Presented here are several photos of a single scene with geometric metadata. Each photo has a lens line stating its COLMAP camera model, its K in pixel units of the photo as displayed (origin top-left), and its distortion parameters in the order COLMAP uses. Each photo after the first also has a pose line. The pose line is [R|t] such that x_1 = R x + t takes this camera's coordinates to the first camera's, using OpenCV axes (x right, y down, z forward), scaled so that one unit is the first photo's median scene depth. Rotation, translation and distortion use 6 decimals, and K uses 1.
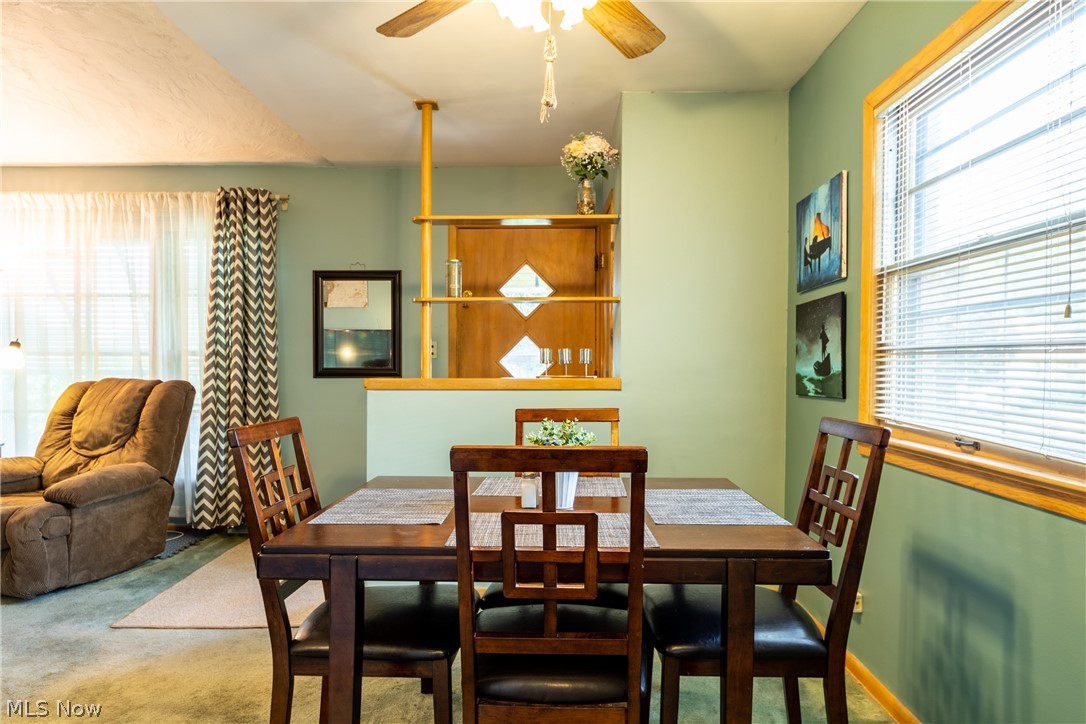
lens RADIAL K [[690.2, 0, 543.0], [0, 690.2, 362.0], [0, 0, 1]] dist [0.000483, 0.000075]
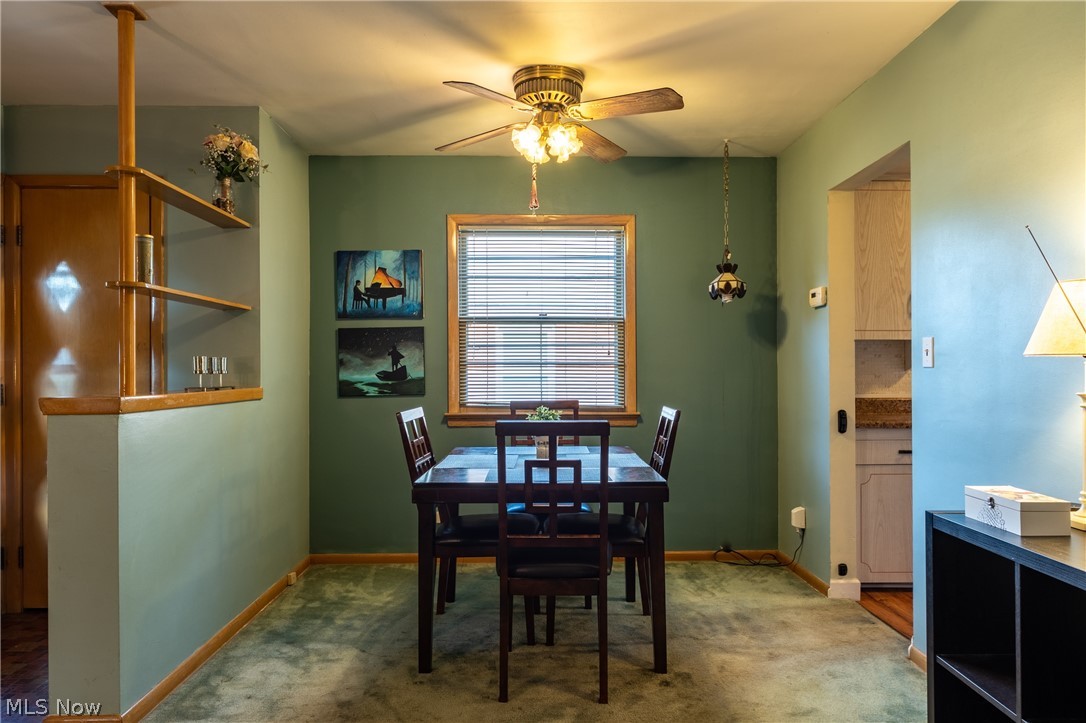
lens RADIAL K [[738.5, 0, 543.9], [0, 738.5, 366.6], [0, 0, 1]] dist [-0.002639, -0.000589]
pose [[-0.032321, 0.002825, 0.999474, -0.943391], [-0.001483, 0.999995, -0.002874, -0.004972], [-0.999476, -0.001575, -0.032317, 0.584559]]
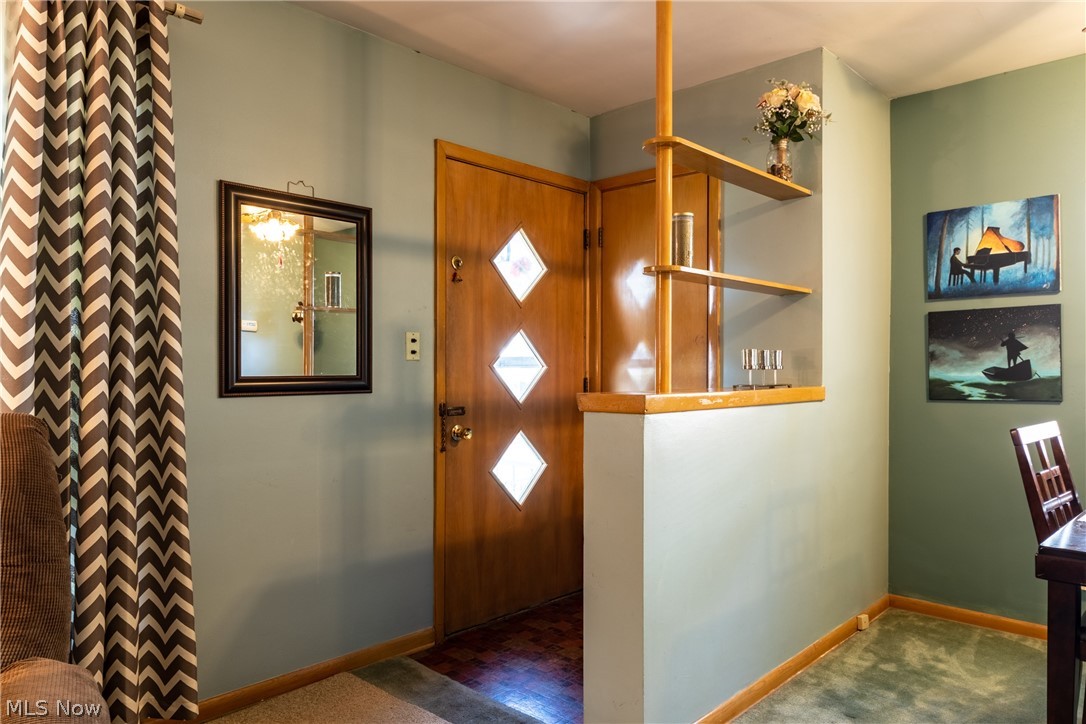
lens RADIAL K [[738.5, 0, 543.9], [0, 738.5, 367.1], [0, 0, 1]] dist [-0.002639, -0.000589]
pose [[0.674555, -0.001677, 0.738222, -0.740824], [-0.004129, 0.999973, 0.006045, -0.004193], [-0.738213, -0.007125, 0.674530, 0.610101]]
